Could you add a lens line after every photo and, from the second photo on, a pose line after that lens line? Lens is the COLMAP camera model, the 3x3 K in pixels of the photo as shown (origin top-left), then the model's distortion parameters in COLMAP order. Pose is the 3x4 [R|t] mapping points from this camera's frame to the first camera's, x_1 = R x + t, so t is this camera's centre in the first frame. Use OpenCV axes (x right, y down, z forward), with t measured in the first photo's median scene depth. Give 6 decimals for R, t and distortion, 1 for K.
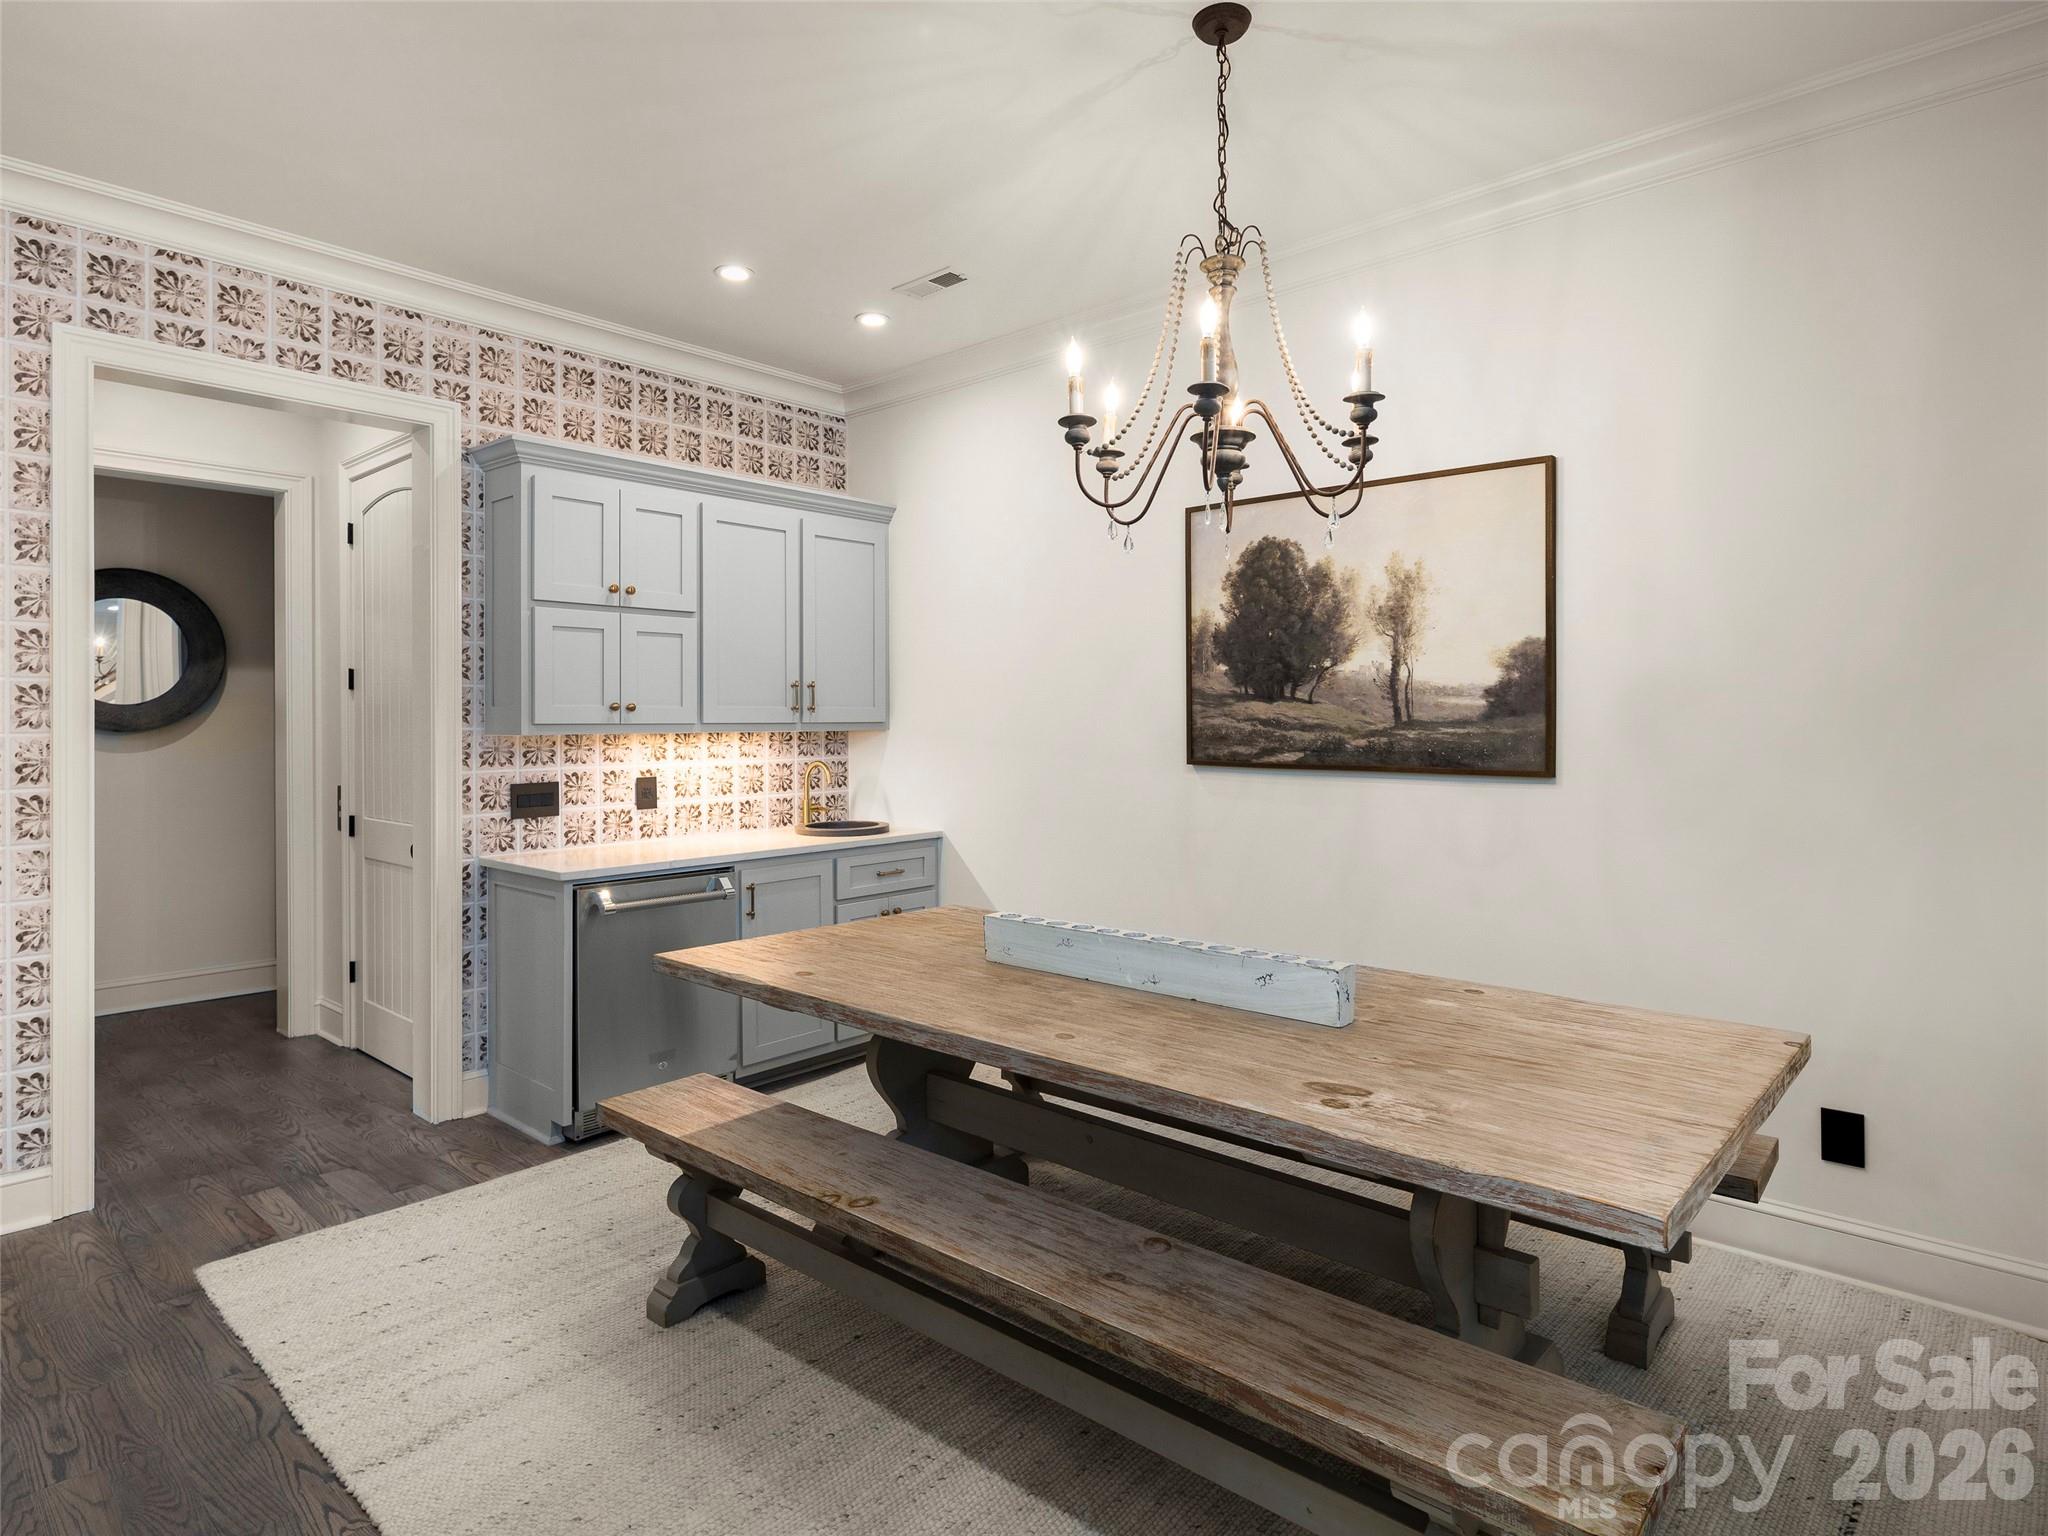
lens RADIAL K [[1121.5, 0, 1044.9], [0, 1121.5, 722.4], [0, 0, 1]] dist [0.000747, -0.000477]
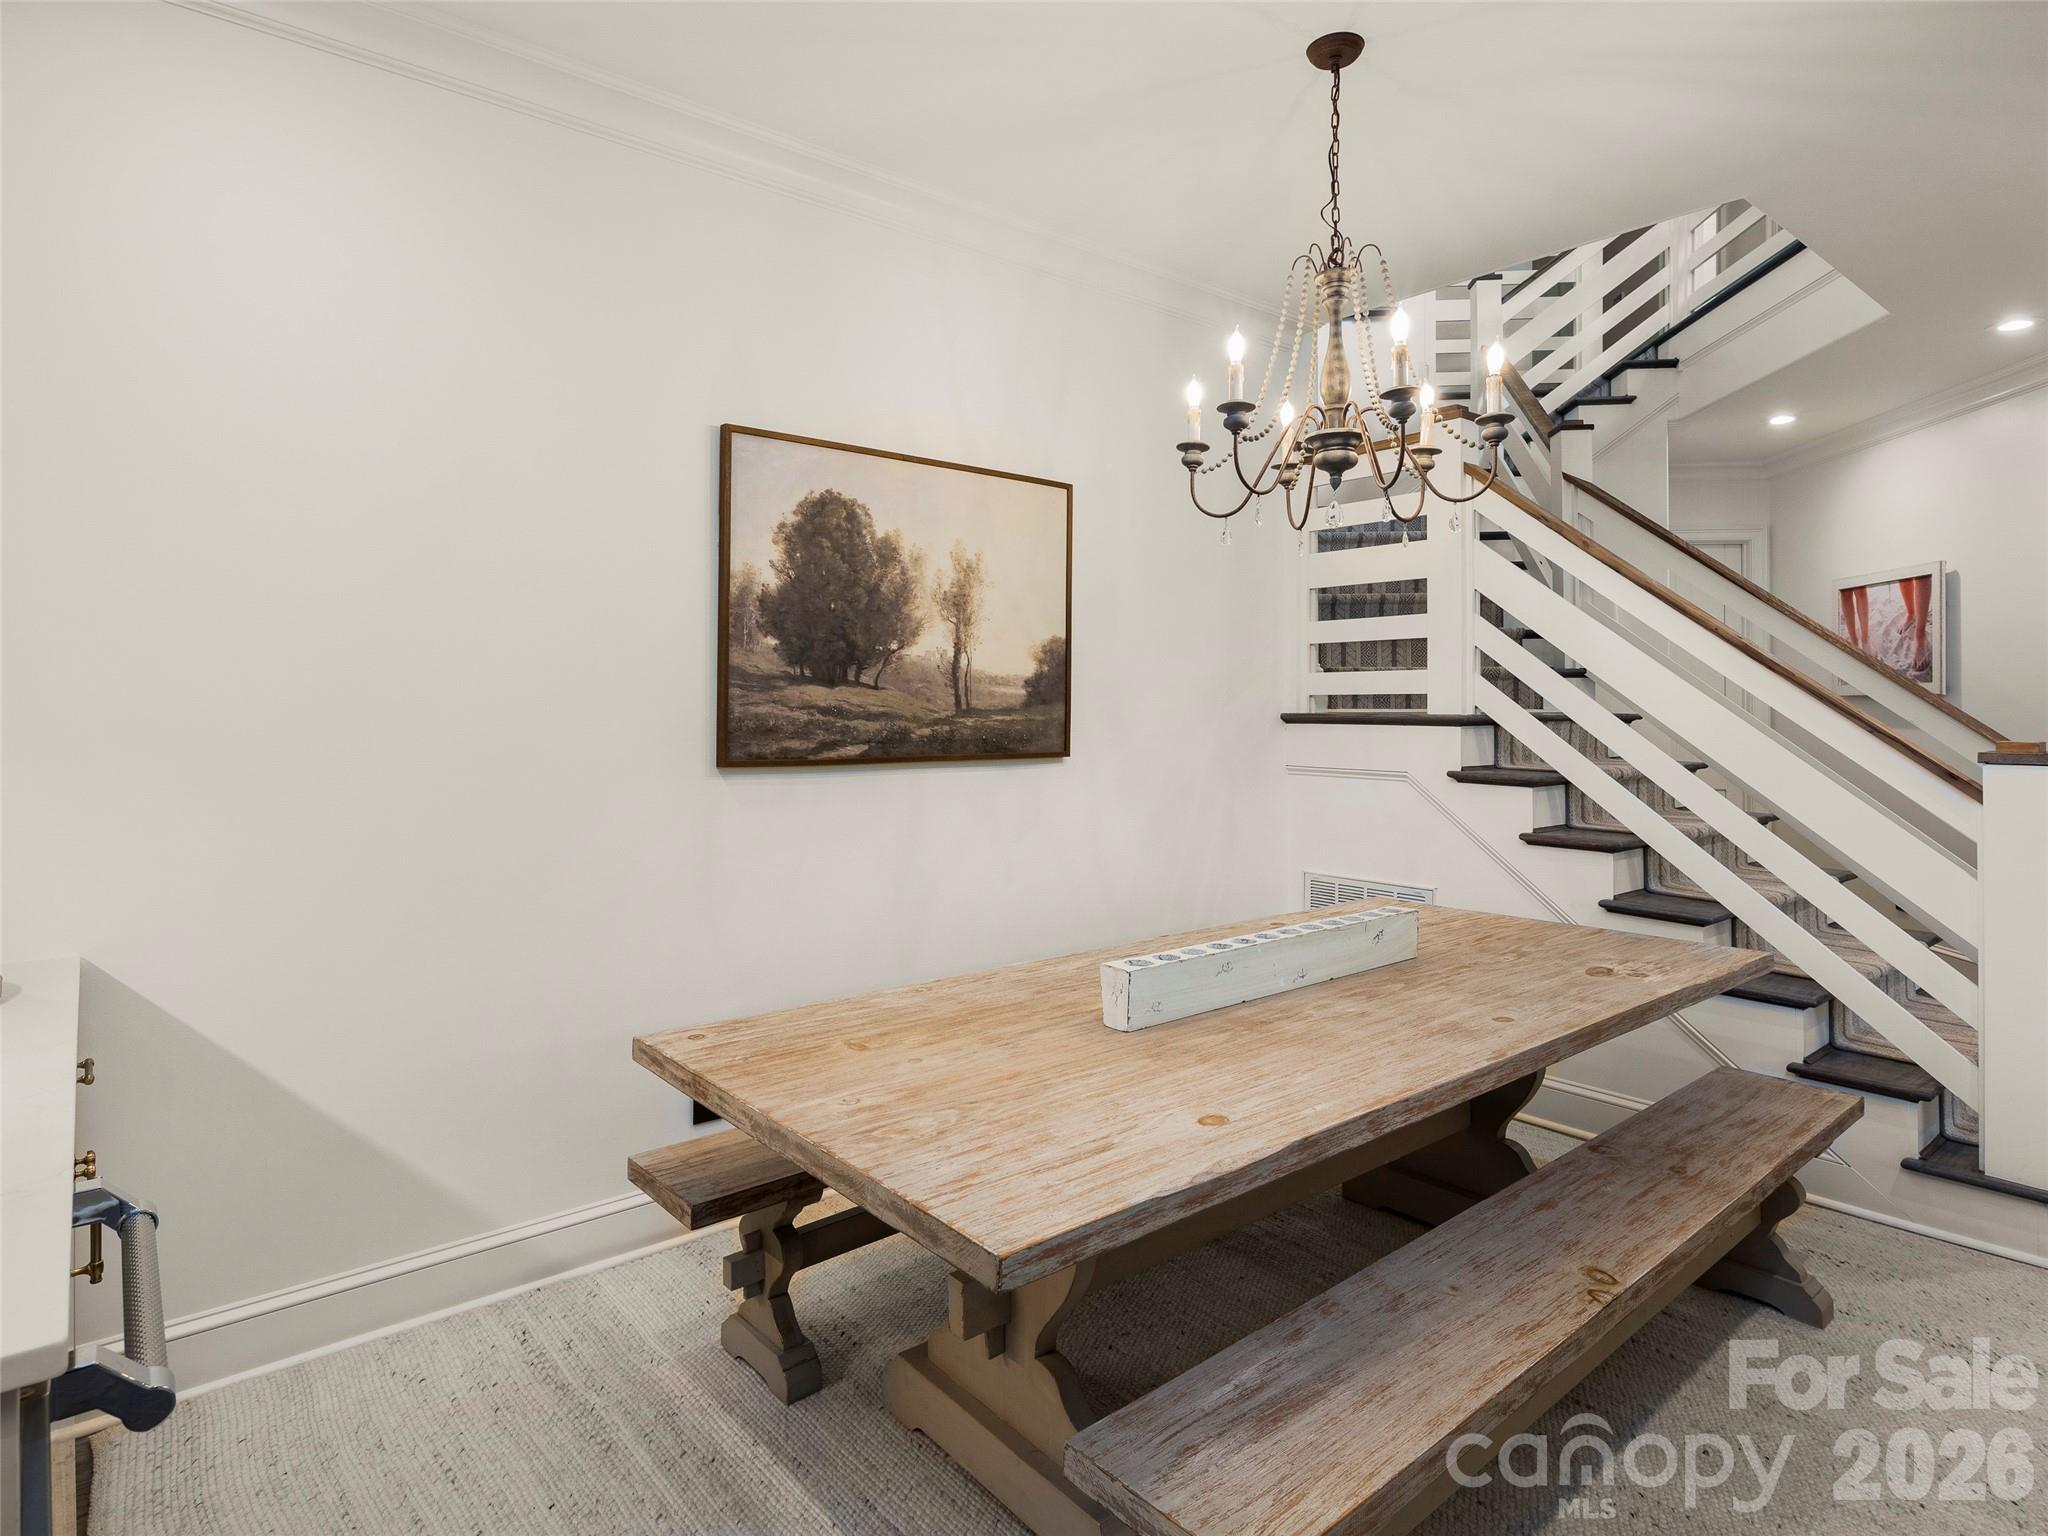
lens RADIAL K [[1114.0, 0, 1016.7], [0, 1114.0, 691.0], [0, 0, 1]] dist [0.003594, 0.000345]
pose [[0.169649, 0.018332, 0.985334, -0.578988], [0.004061, 0.999805, -0.019300, 0.001882], [-0.985496, 0.007276, 0.169542, 0.695896]]
